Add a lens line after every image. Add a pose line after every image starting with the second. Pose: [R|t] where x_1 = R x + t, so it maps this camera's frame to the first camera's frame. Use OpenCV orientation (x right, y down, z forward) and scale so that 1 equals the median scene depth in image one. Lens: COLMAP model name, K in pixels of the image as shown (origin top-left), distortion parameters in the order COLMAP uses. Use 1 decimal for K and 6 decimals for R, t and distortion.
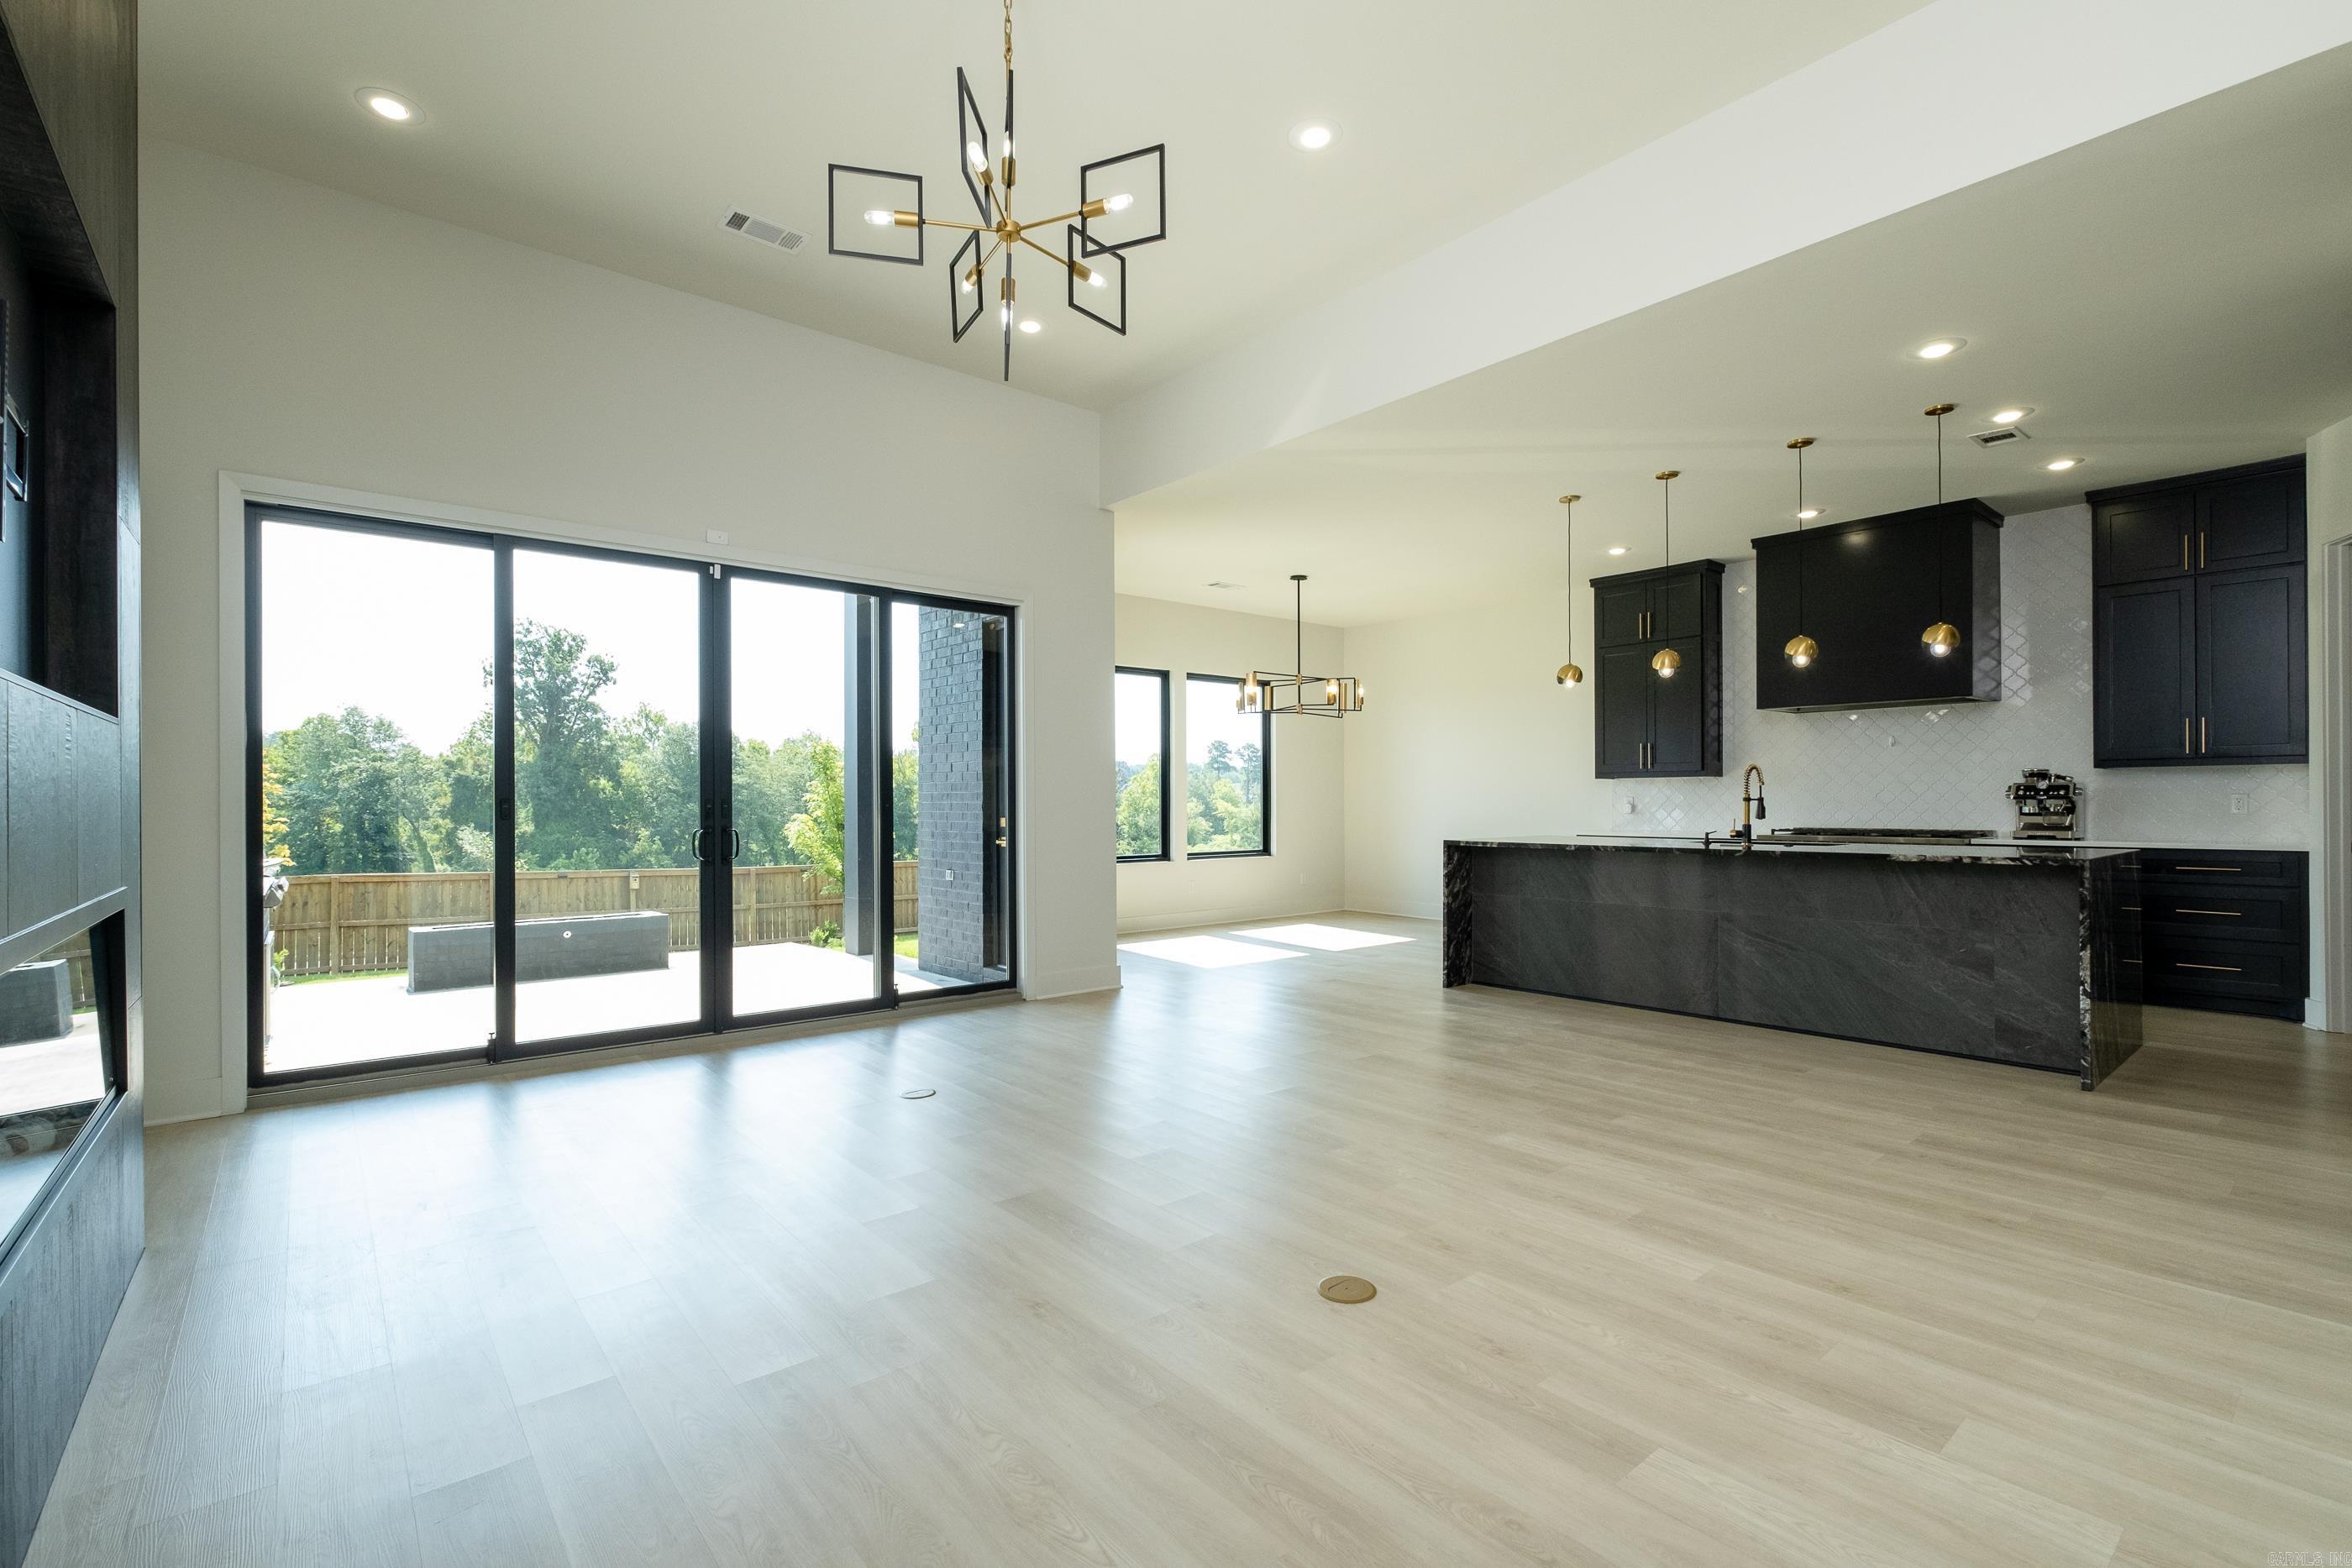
lens RADIAL K [[1046.4, 0, 1182.5], [0, 1046.4, 795.2], [0, 0, 1]] dist [-0.002372, -0.002830]
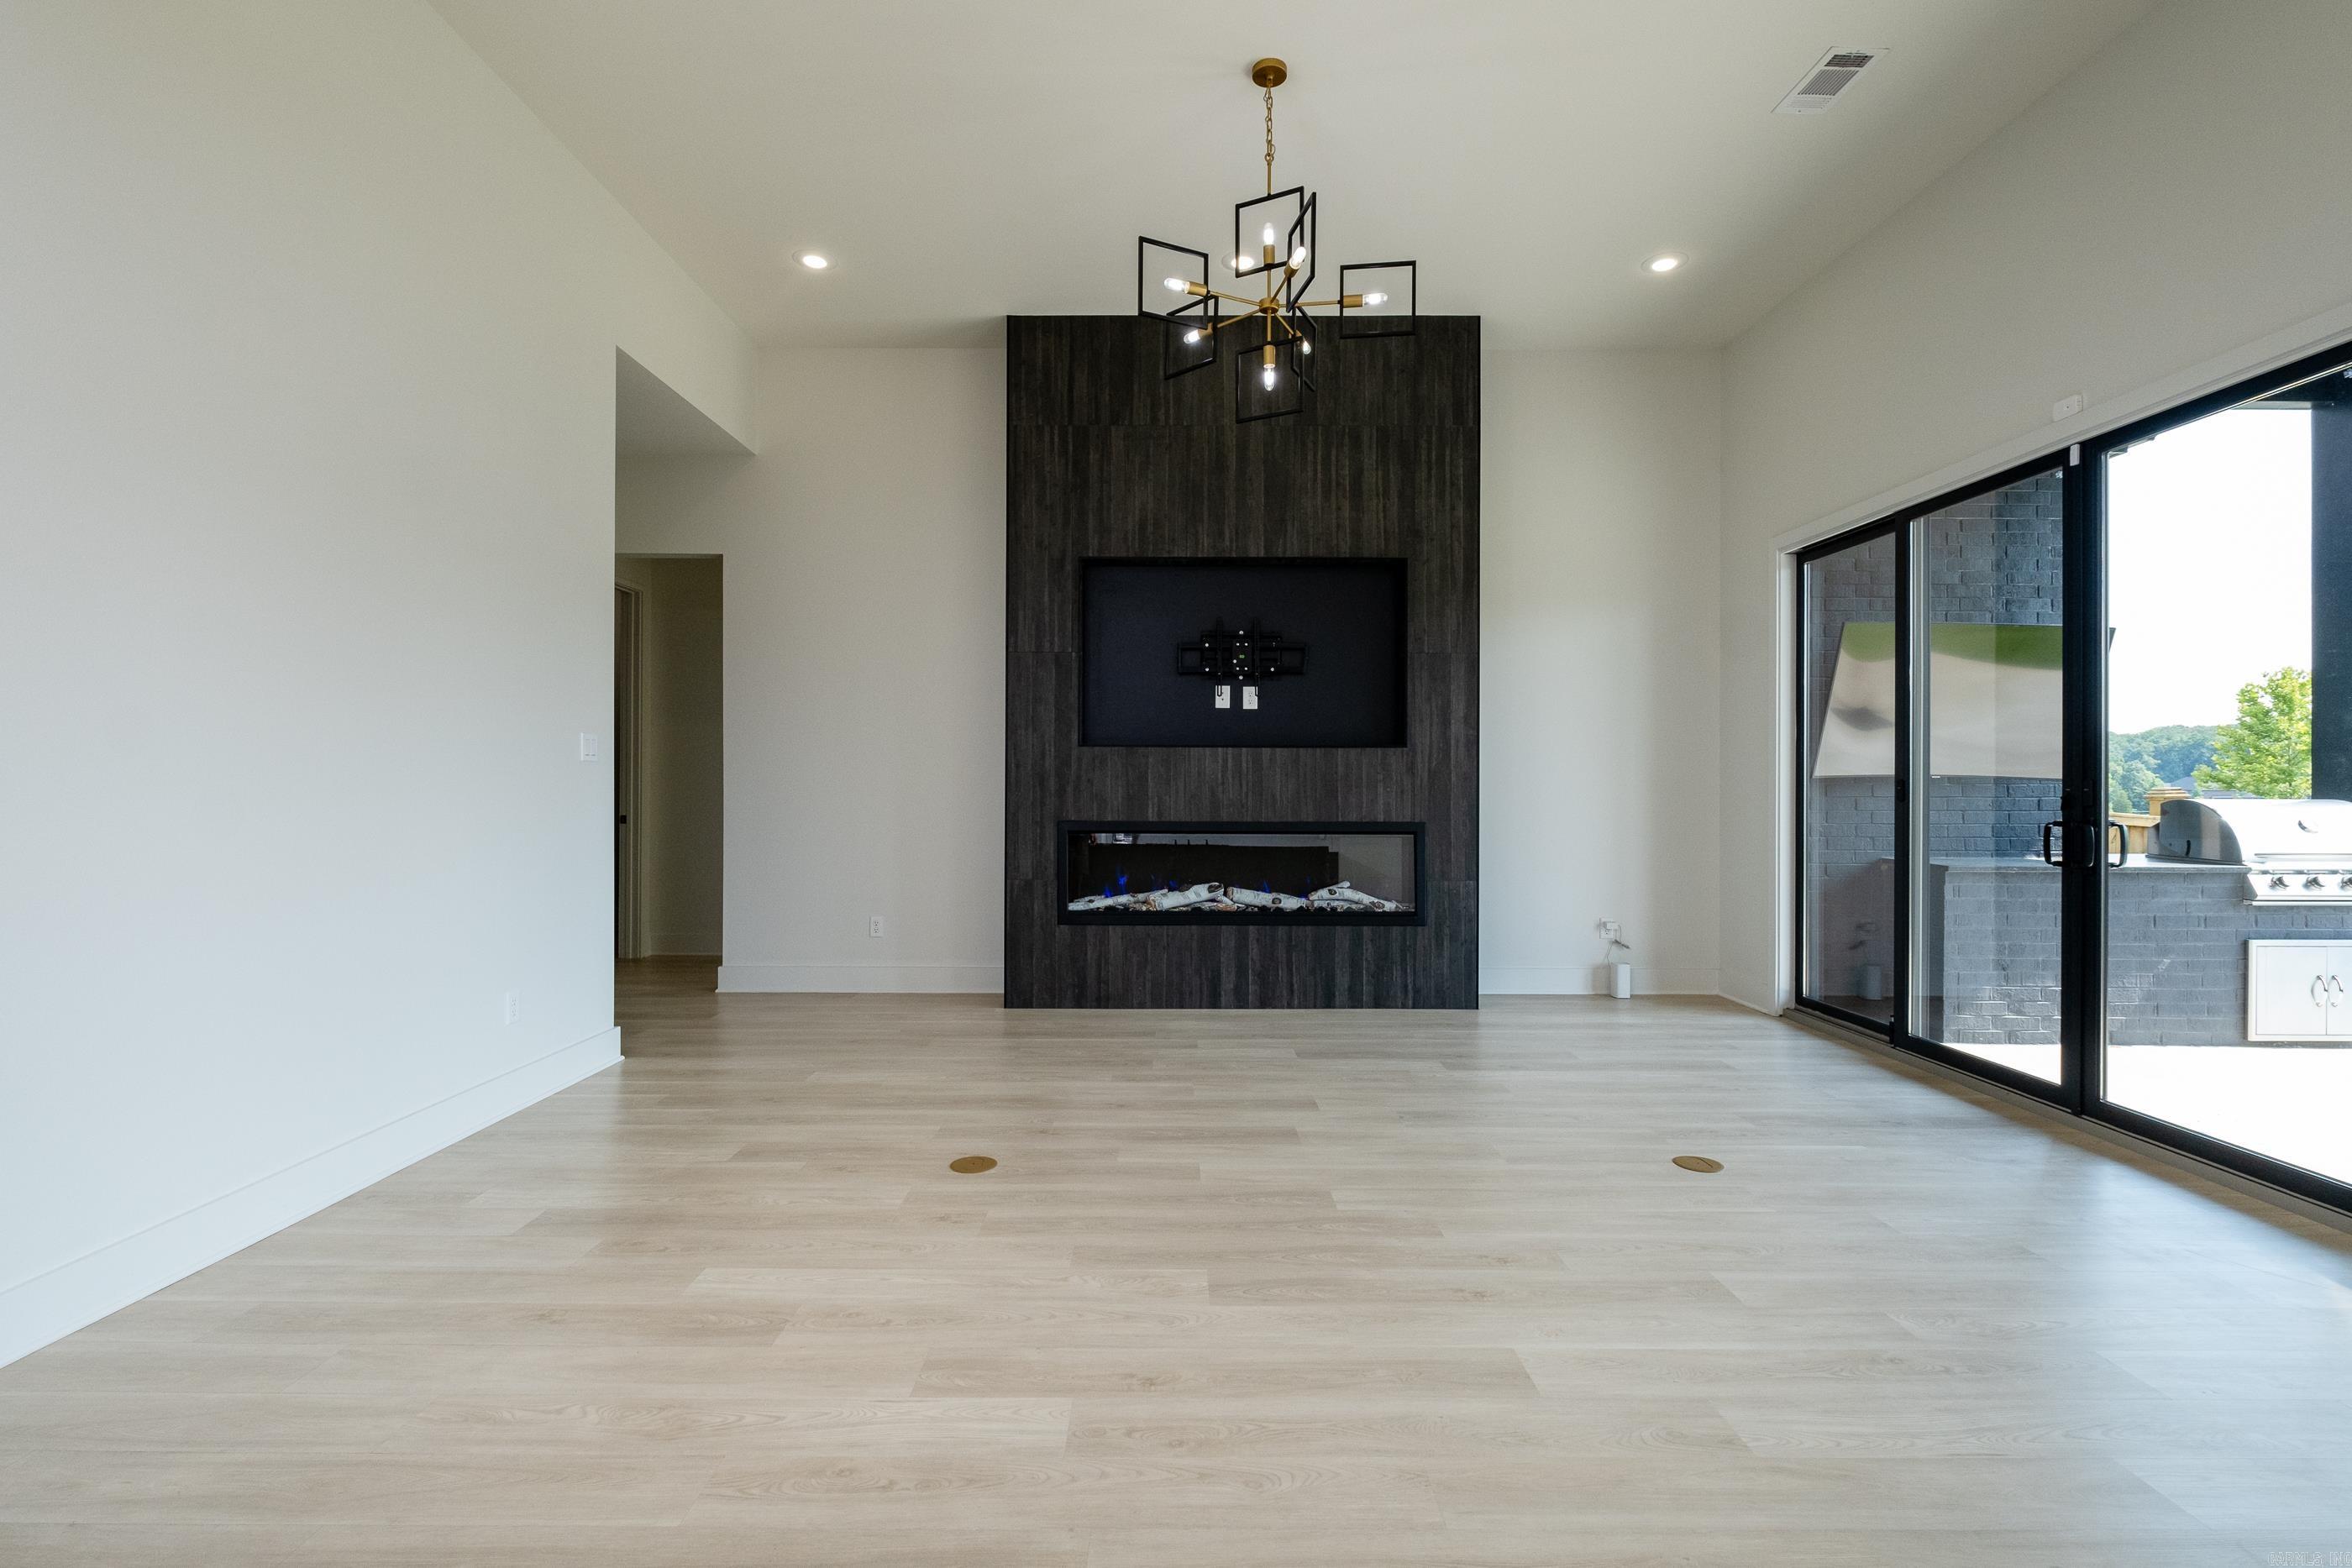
lens RADIAL K [[1046.4, 0, 1173.6], [0, 1046.4, 783.9], [0, 0, 1]] dist [-0.002372, -0.002830]
pose [[-0.644503, 0.001506, -0.764600, 0.500250], [0.004277, 0.999990, -0.001635, 0.005248], [0.764590, -0.004323, -0.644503, 1.031303]]
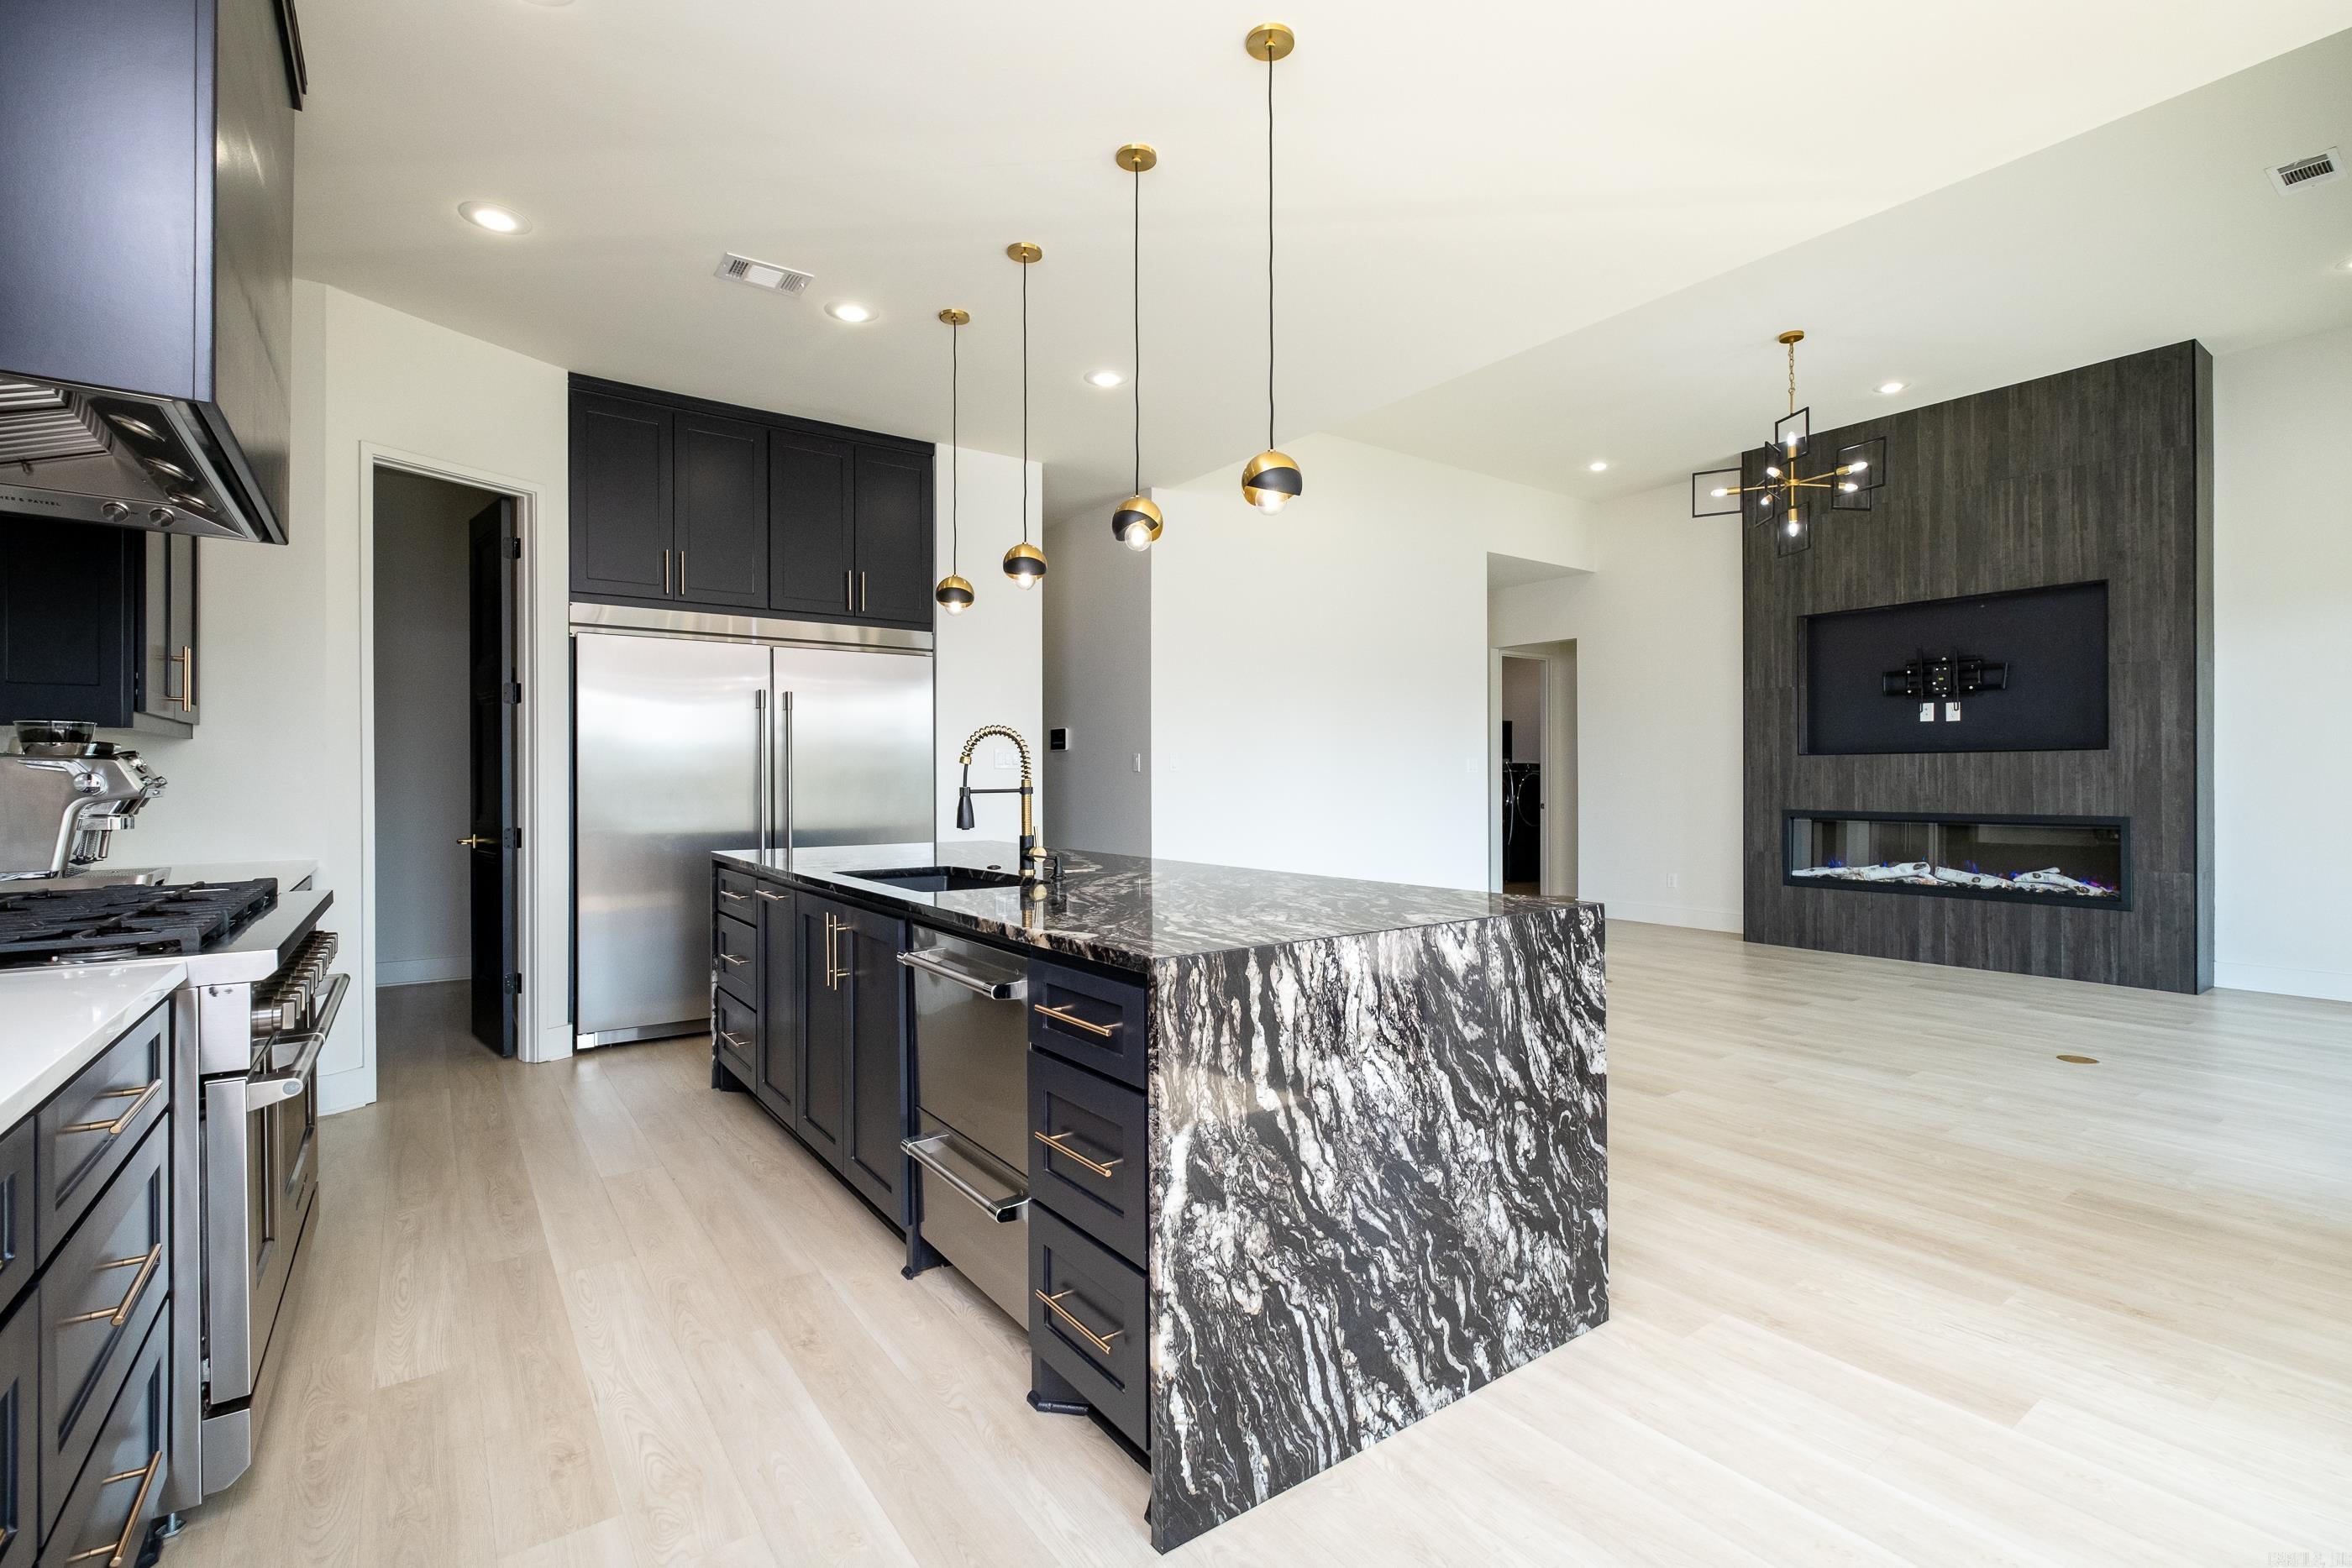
lens RADIAL K [[1046.4, 0, 1177.7], [0, 1046.4, 775.9], [0, 0, 1]] dist [-0.002372, -0.002830]
pose [[-0.996497, 0.006471, 0.083375, 0.484724], [0.005653, 0.999934, -0.010042, 0.003304], [-0.083434, -0.009536, -0.996468, 1.824339]]
